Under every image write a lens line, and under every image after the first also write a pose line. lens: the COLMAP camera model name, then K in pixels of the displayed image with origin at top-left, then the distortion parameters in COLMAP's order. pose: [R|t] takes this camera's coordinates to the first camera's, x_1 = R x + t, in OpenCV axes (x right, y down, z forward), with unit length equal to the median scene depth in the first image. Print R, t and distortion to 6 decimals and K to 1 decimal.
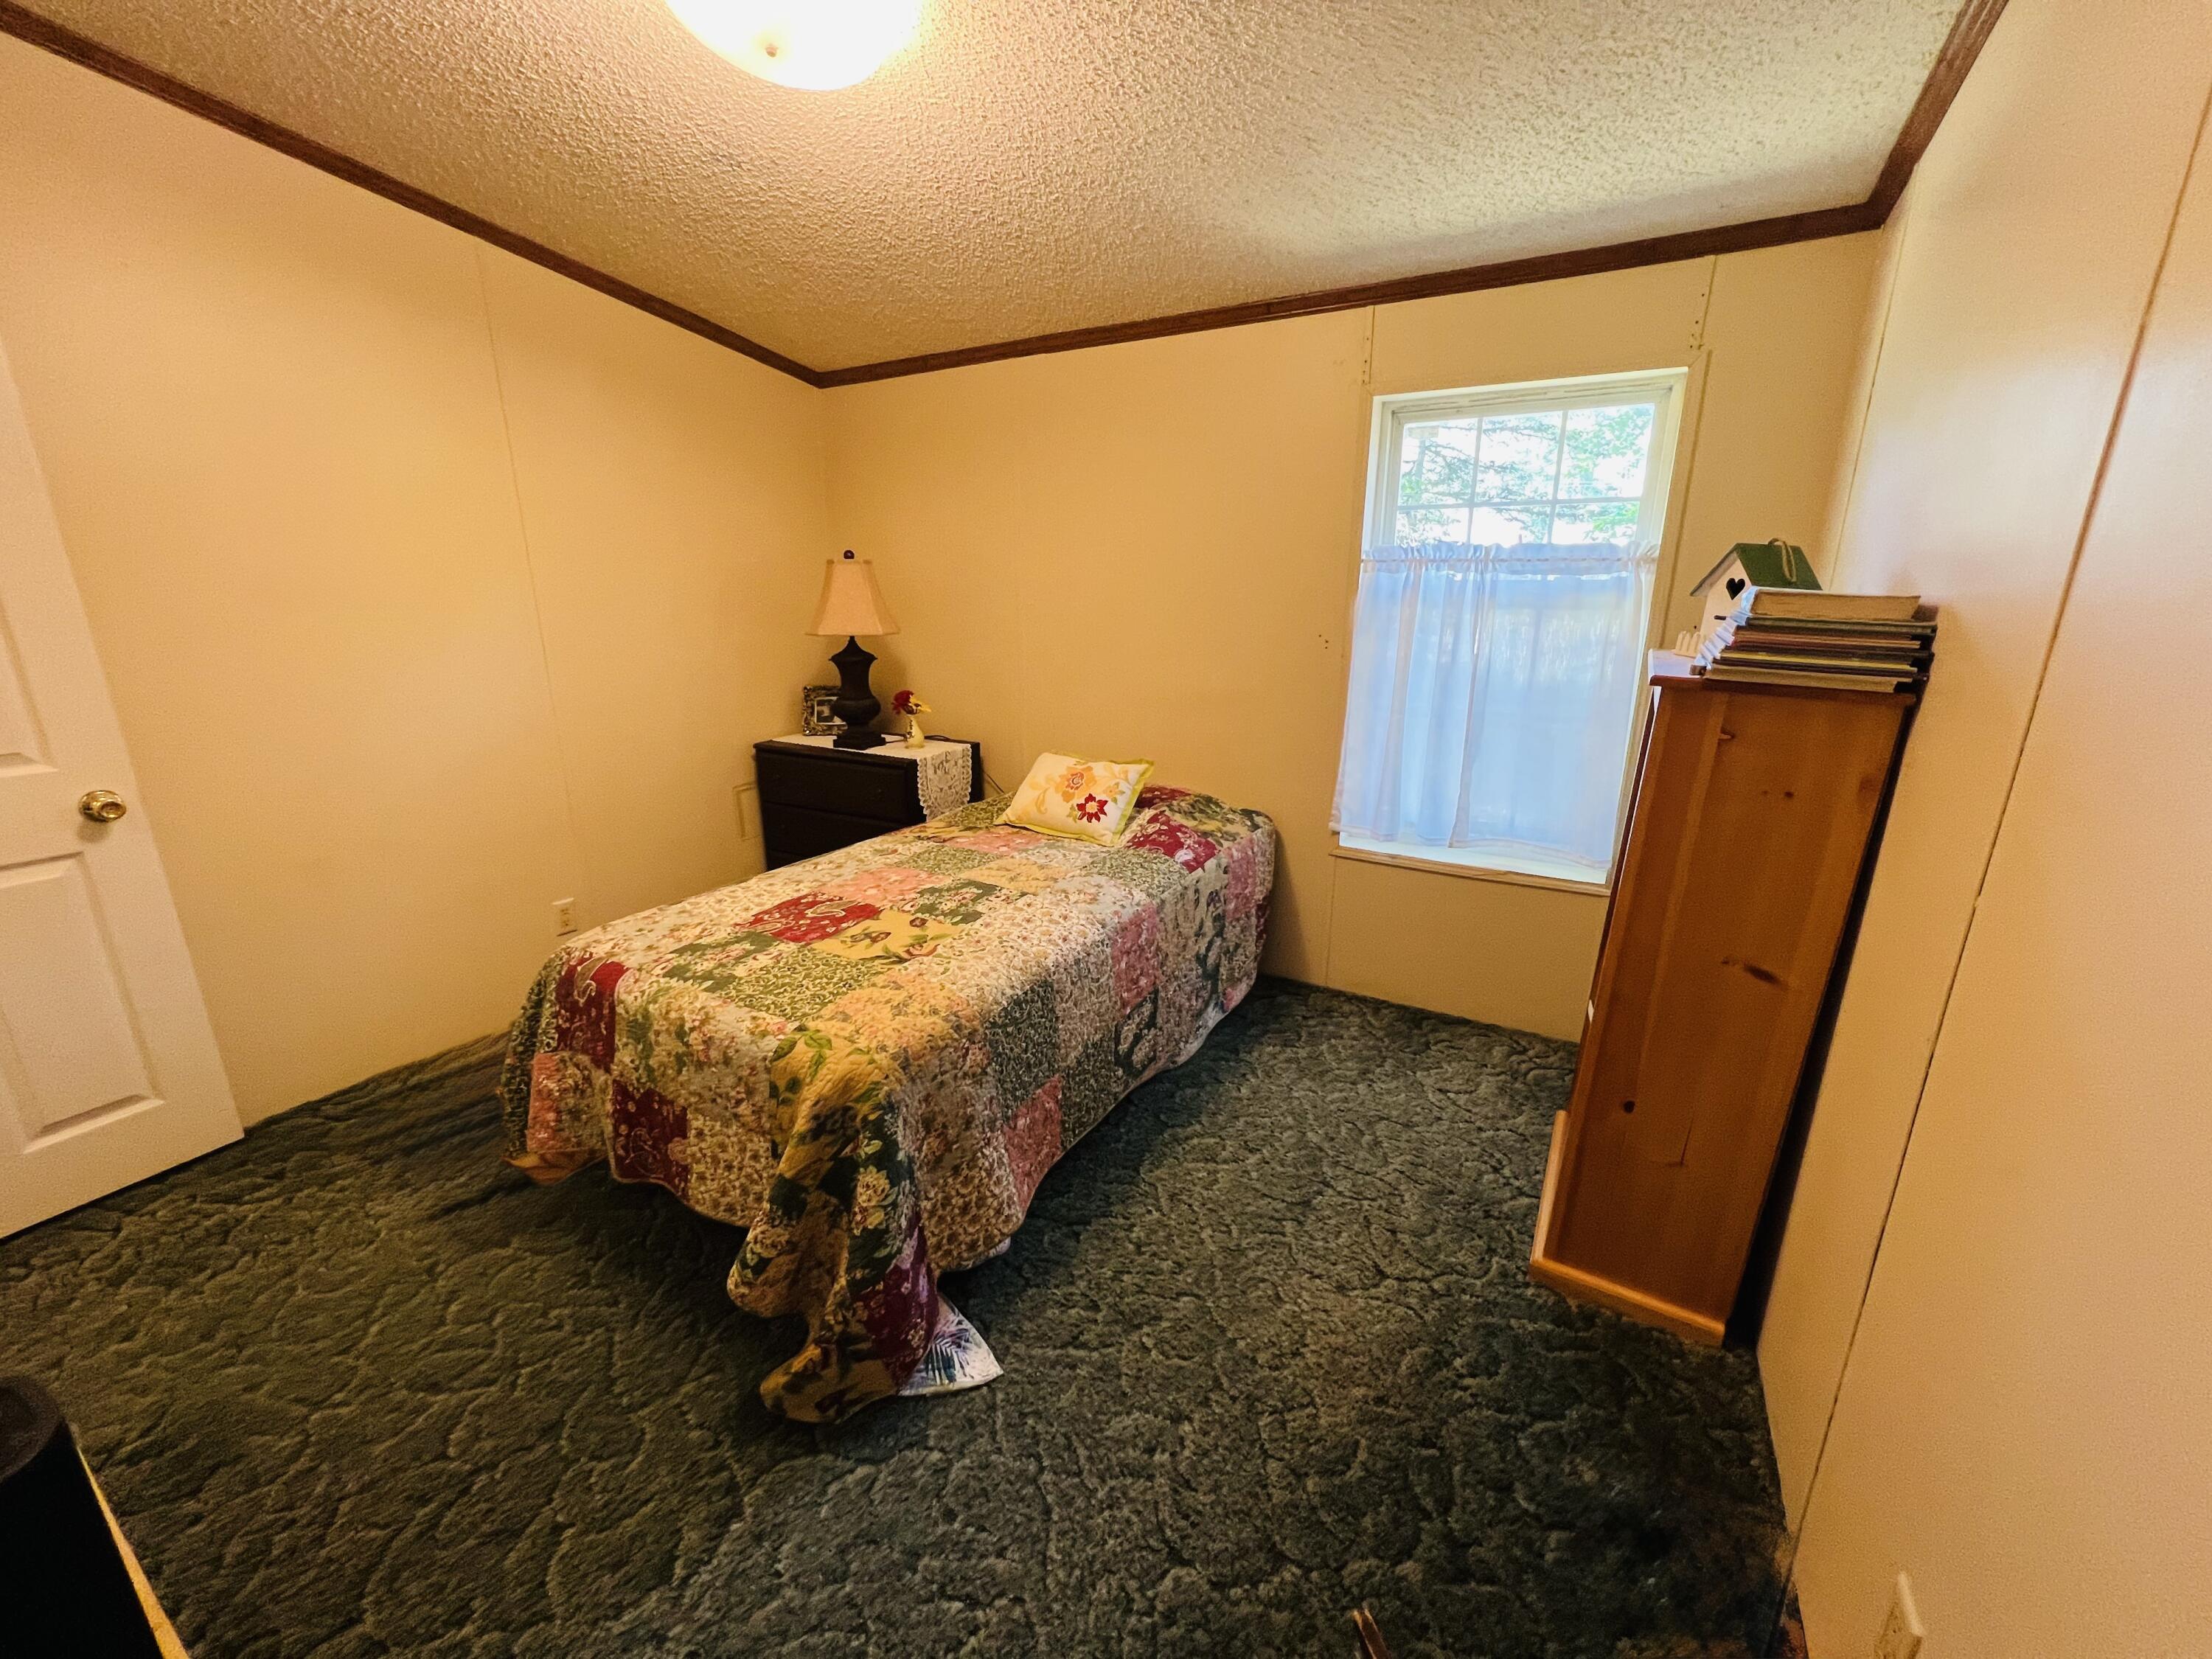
lens RADIAL K [[885.2, 0, 1102.8], [0, 885.2, 833.7], [0, 0, 1]] dist [-0.001685, 0.000526]
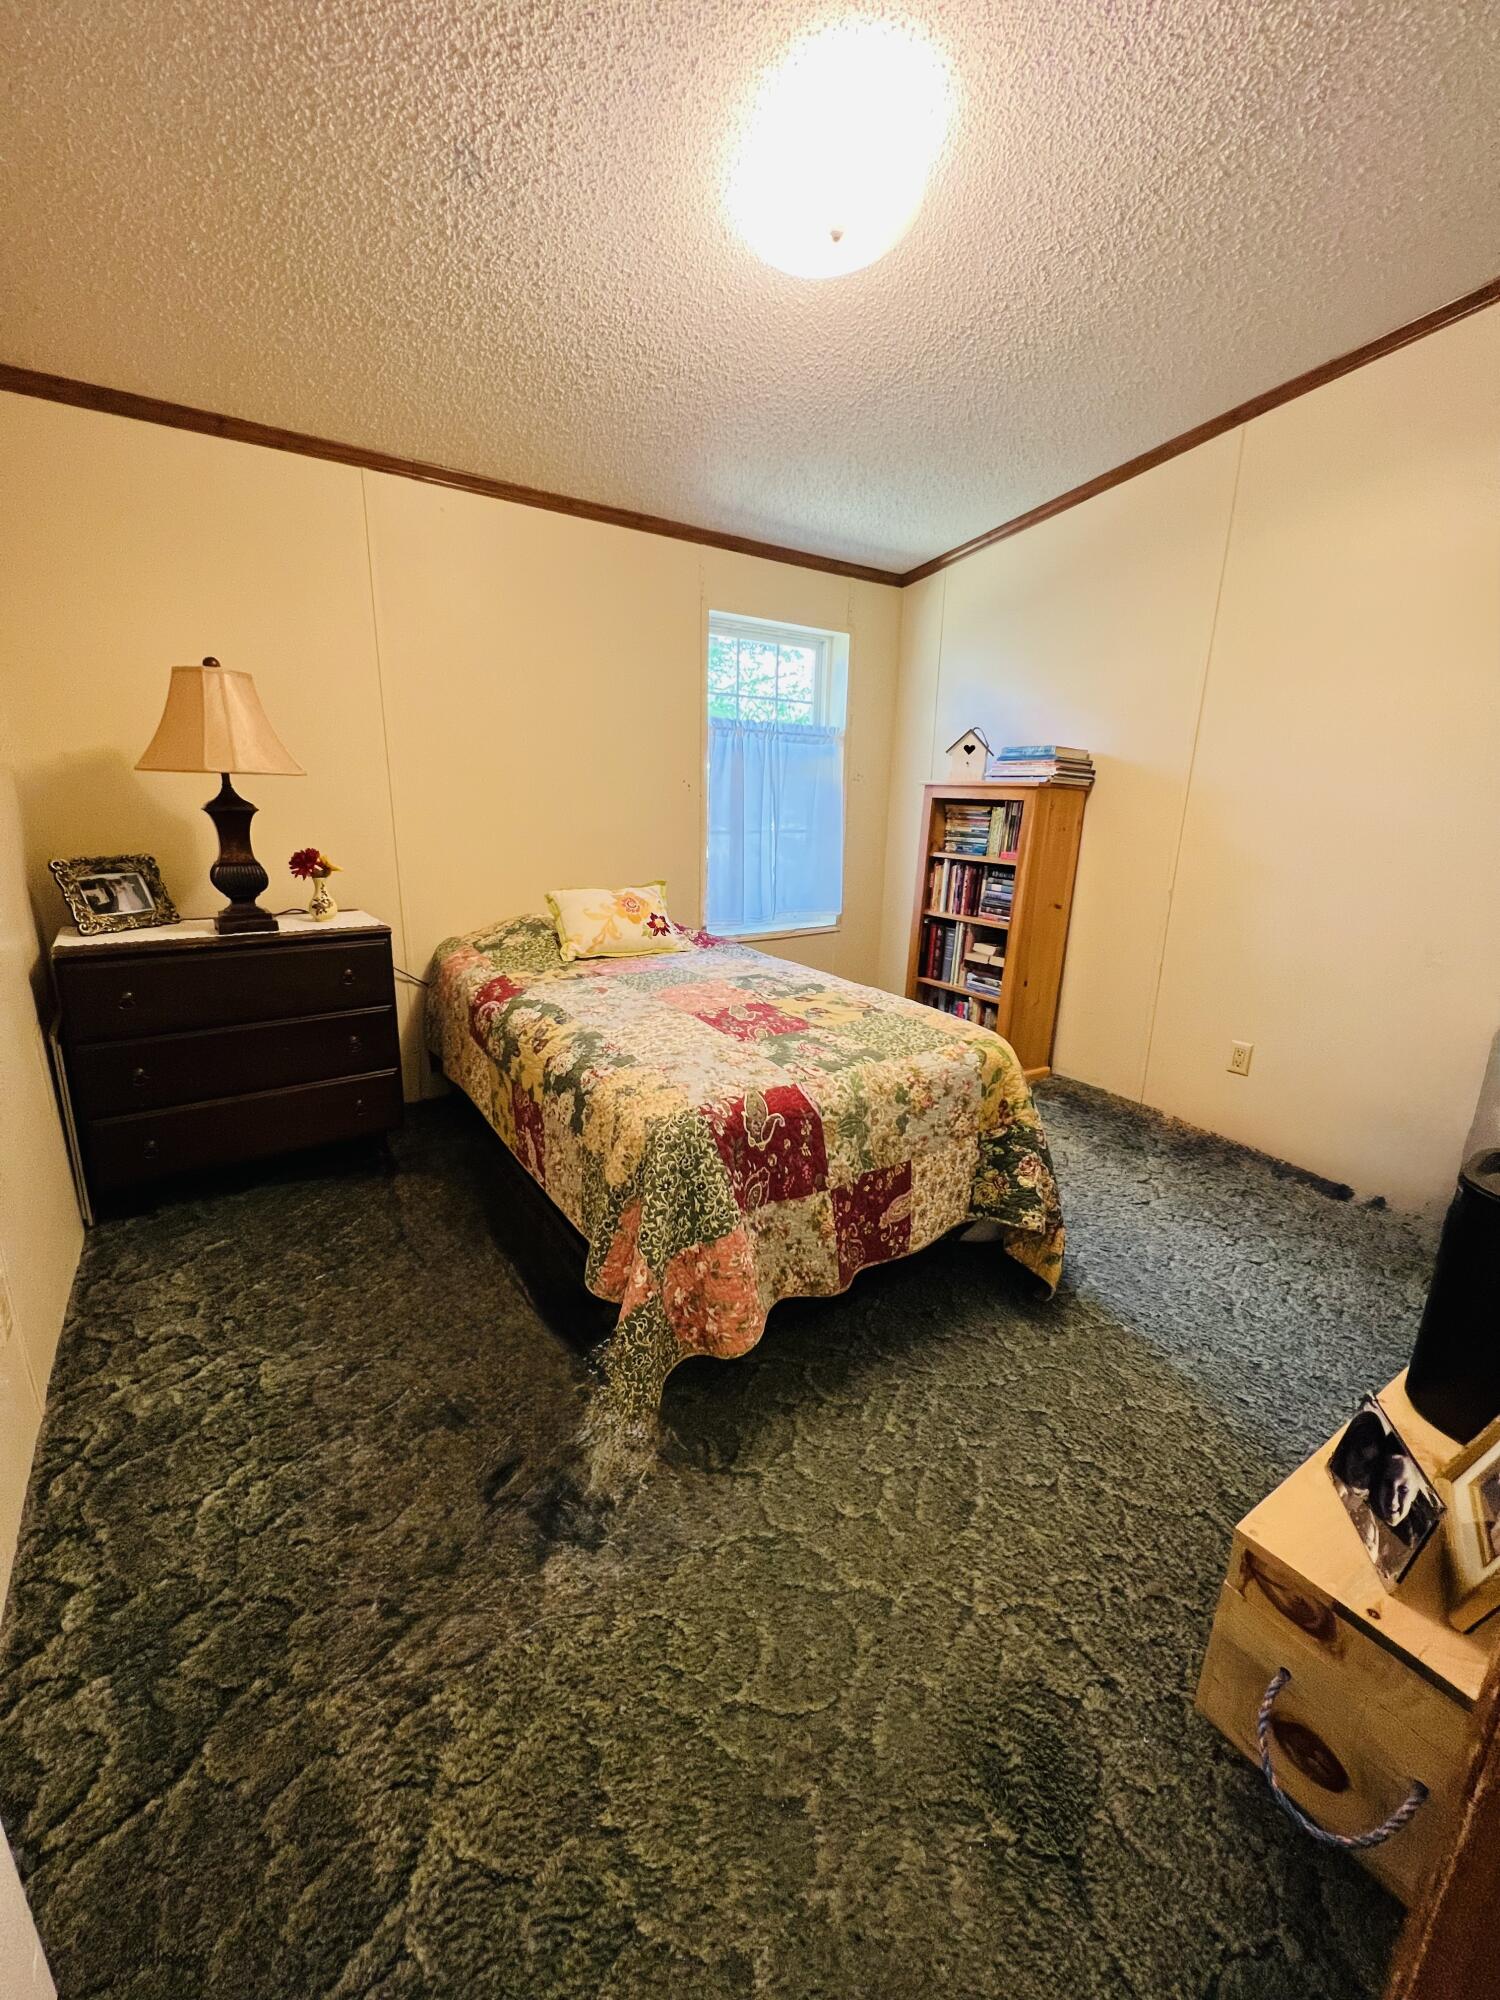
lens RADIAL K [[800.4, 0, 741.8], [0, 800.4, 997.7], [0, 0, 1]] dist [-0.001685, 0.000526]
pose [[0.425850, -0.216331, 0.878551, -1.208027], [0.230831, 0.964841, 0.125691, -0.056977], [-0.874854, 0.149271, 0.460813, 0.588734]]
